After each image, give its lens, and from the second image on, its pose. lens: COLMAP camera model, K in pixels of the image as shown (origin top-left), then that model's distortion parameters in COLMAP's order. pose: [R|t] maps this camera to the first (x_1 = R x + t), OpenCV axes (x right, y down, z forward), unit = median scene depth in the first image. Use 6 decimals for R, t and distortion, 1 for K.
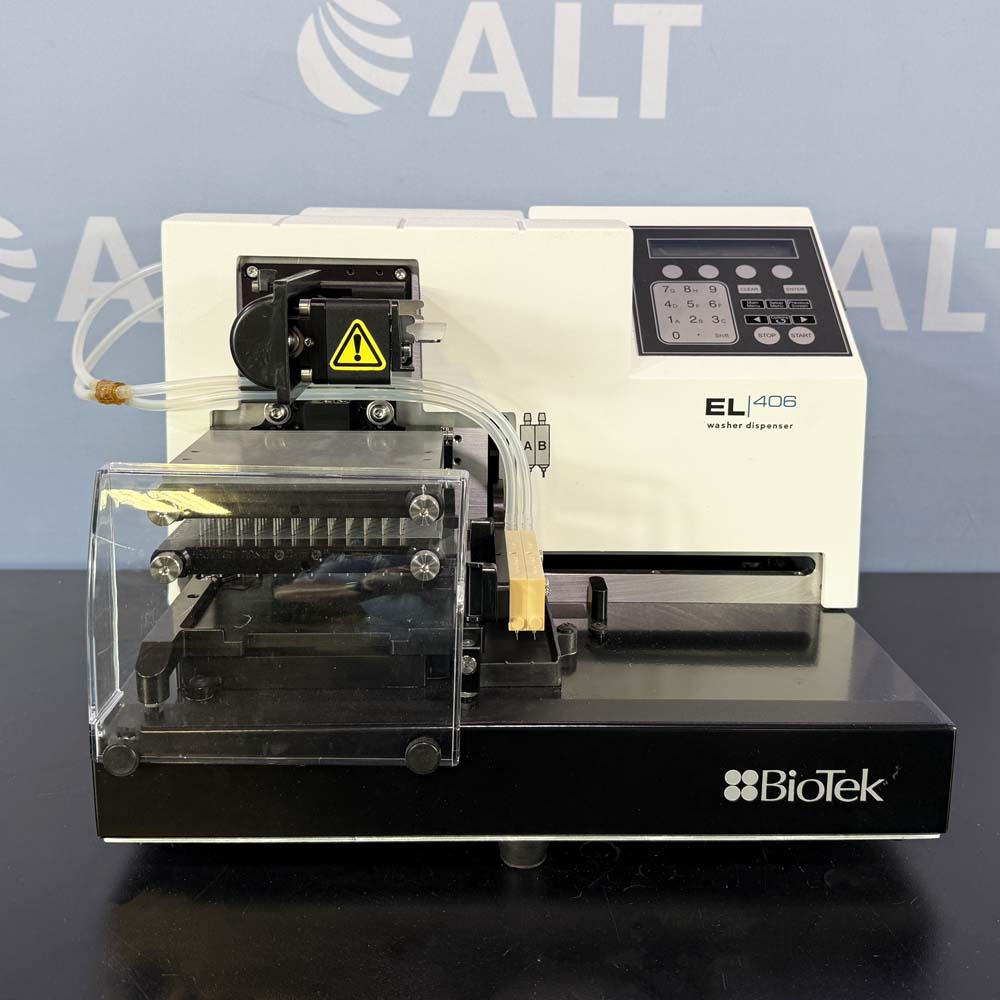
lens RADIAL K [[1123.4, 0, 470.1], [0, 1123.4, 440.4], [0, 0, 1]] dist [0.189579, -0.514671]
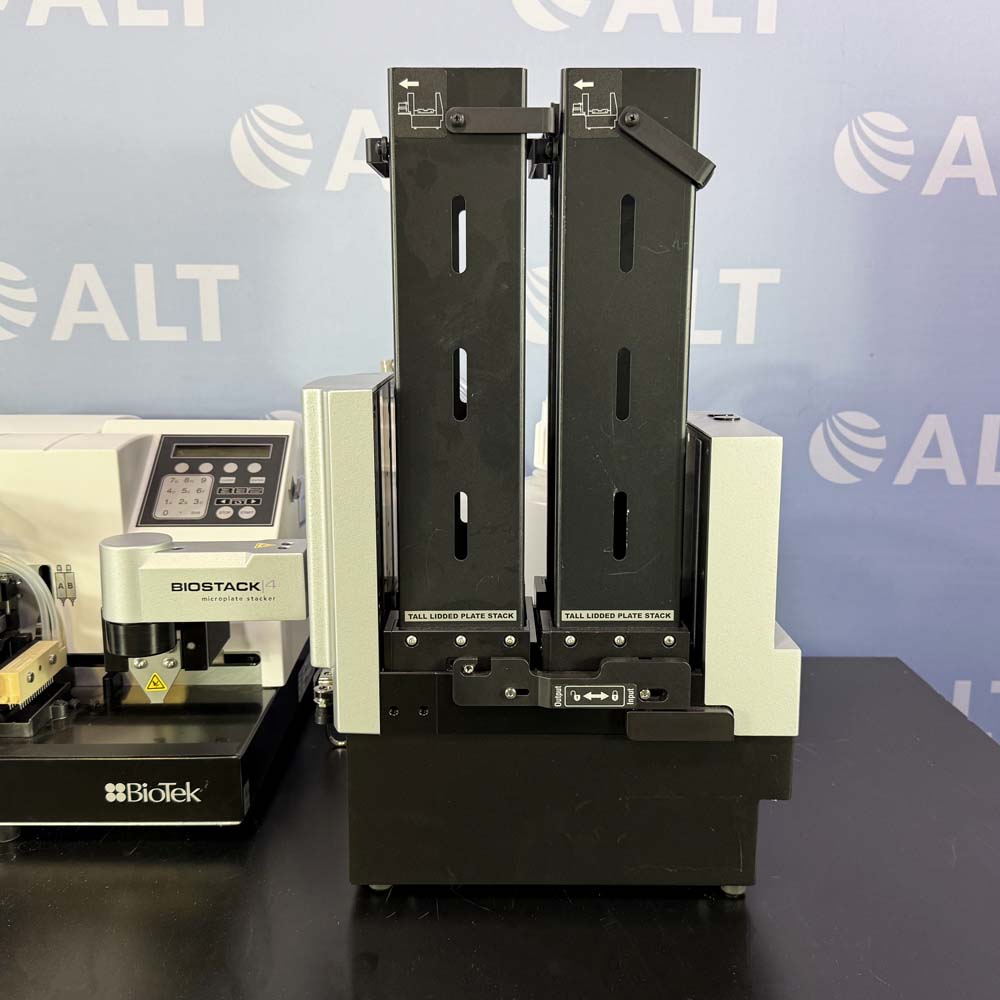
lens RADIAL K [[1156.1, 0, 542.1], [0, 1156.1, 499.8], [0, 0, 1]] dist [0.207934, -0.575374]
pose [[0.999969, -0.007610, -0.002001, 0.743663], [0.007595, 0.999942, -0.007661, -0.100072], [0.002059, 0.007646, 0.999969, -0.647145]]
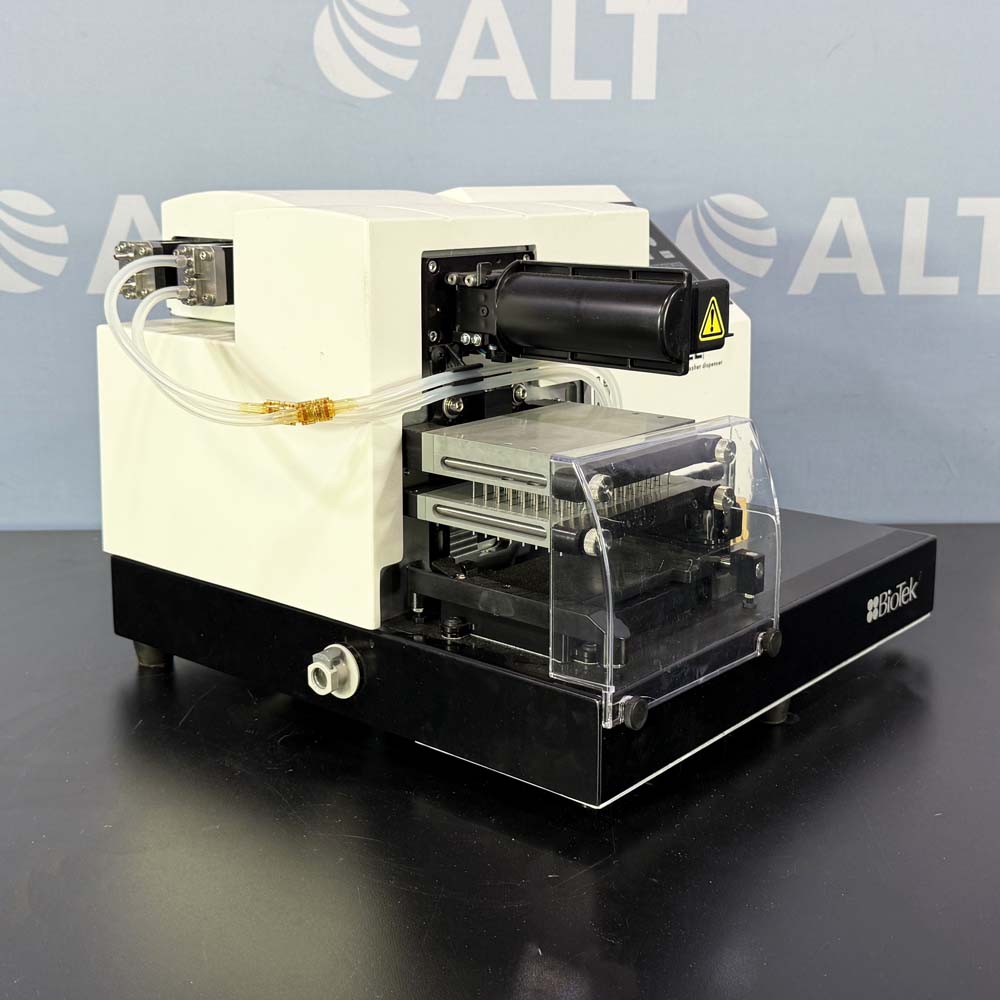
lens RADIAL K [[1456.9, 0, 501.1], [0, 1456.9, 464.7], [0, 0, 1]] dist [0.082409, -0.013801]
pose [[0.650015, -0.168960, 0.740900, -1.131808], [0.154132, 0.984018, 0.089178, -0.083611], [-0.744126, 0.056229, 0.665669, 0.118357]]
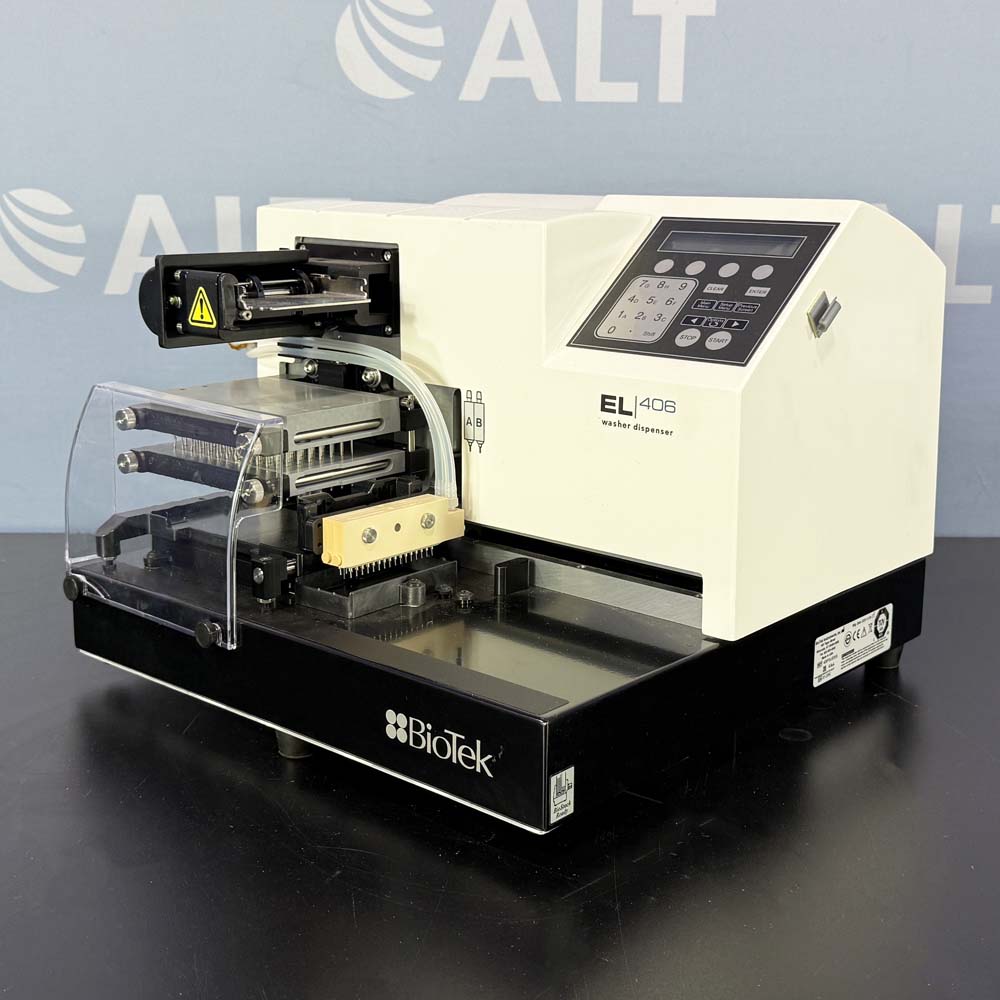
lens RADIAL K [[1456.9, 0, 501.1], [0, 1456.9, 464.7], [0, 0, 1]] dist [0.082409, -0.013801]
pose [[0.730879, 0.134947, -0.669033, 1.033361], [-0.135115, 0.989466, 0.051975, -0.031423], [0.668999, 0.052409, 0.741413, 0.000201]]
